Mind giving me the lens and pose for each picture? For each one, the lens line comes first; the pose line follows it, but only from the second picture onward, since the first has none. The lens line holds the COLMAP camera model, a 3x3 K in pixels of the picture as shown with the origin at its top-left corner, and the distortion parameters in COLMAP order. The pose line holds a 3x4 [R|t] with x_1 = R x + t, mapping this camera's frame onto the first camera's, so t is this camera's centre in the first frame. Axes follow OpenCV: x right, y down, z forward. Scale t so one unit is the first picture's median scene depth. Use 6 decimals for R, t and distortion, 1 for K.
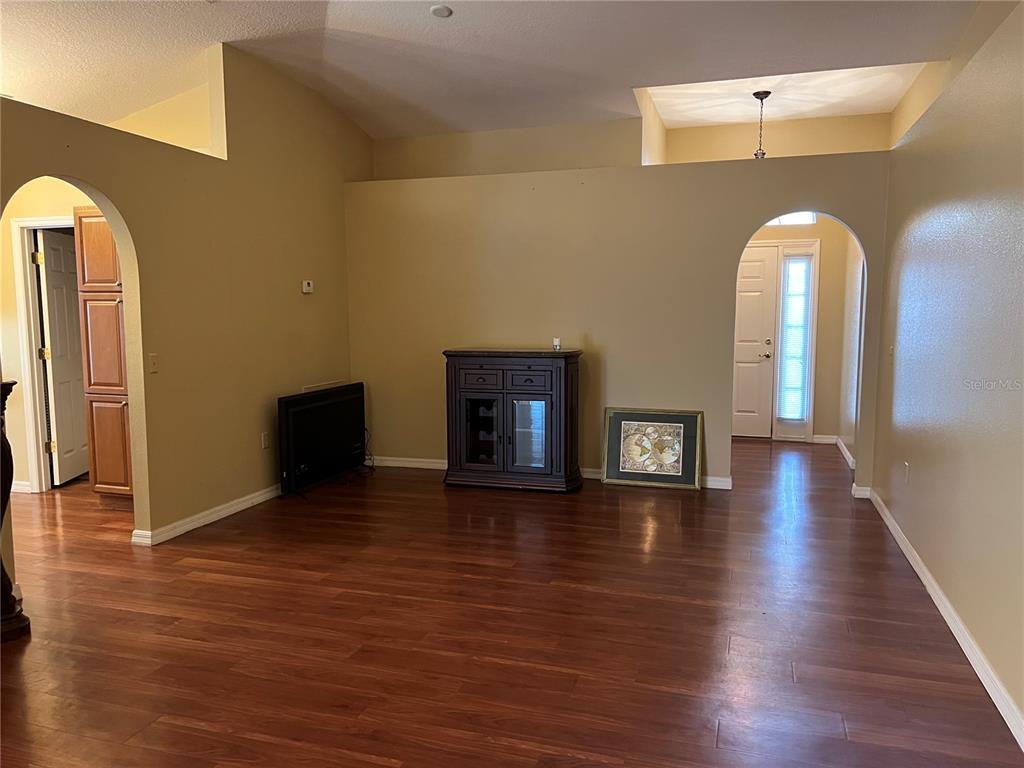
lens RADIAL K [[770.4, 0, 510.8], [0, 770.4, 385.7], [0, 0, 1]] dist [0.046018, -0.029787]
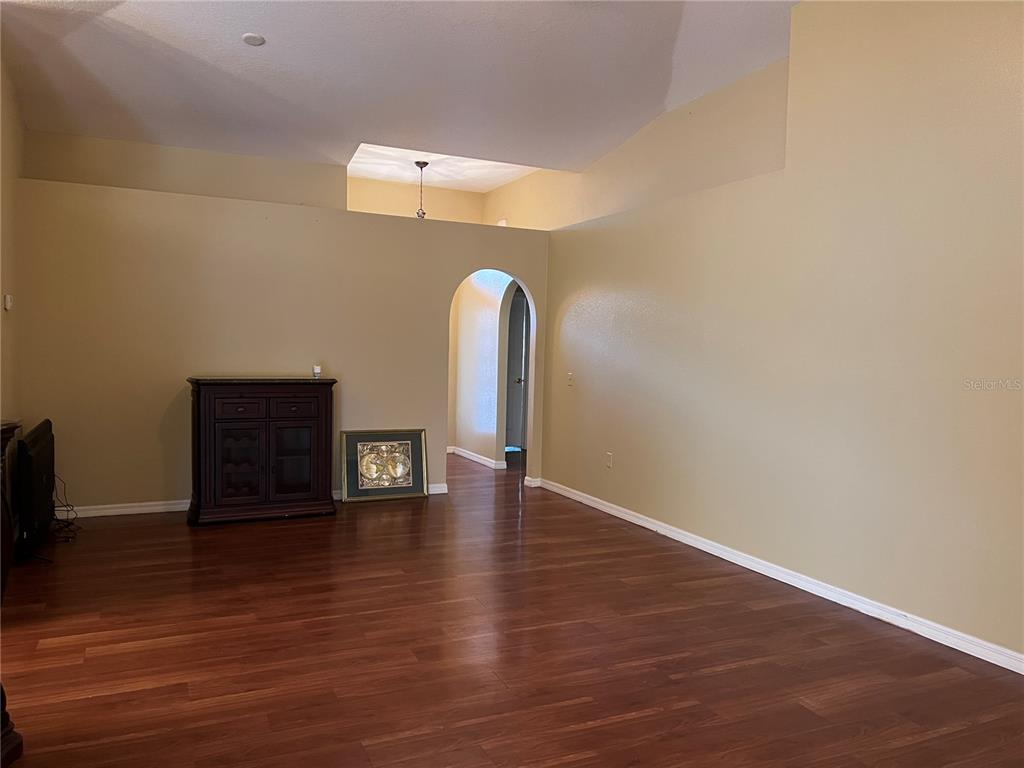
lens RADIAL K [[770.4, 0, 512.8], [0, 770.4, 384.0], [0, 0, 1]] dist [0.046018, -0.029787]
pose [[0.733078, -0.013544, 0.680010, -0.450306], [0.040086, 0.998924, -0.023318, -0.002443], [-0.678962, 0.044353, 0.732832, 0.052029]]
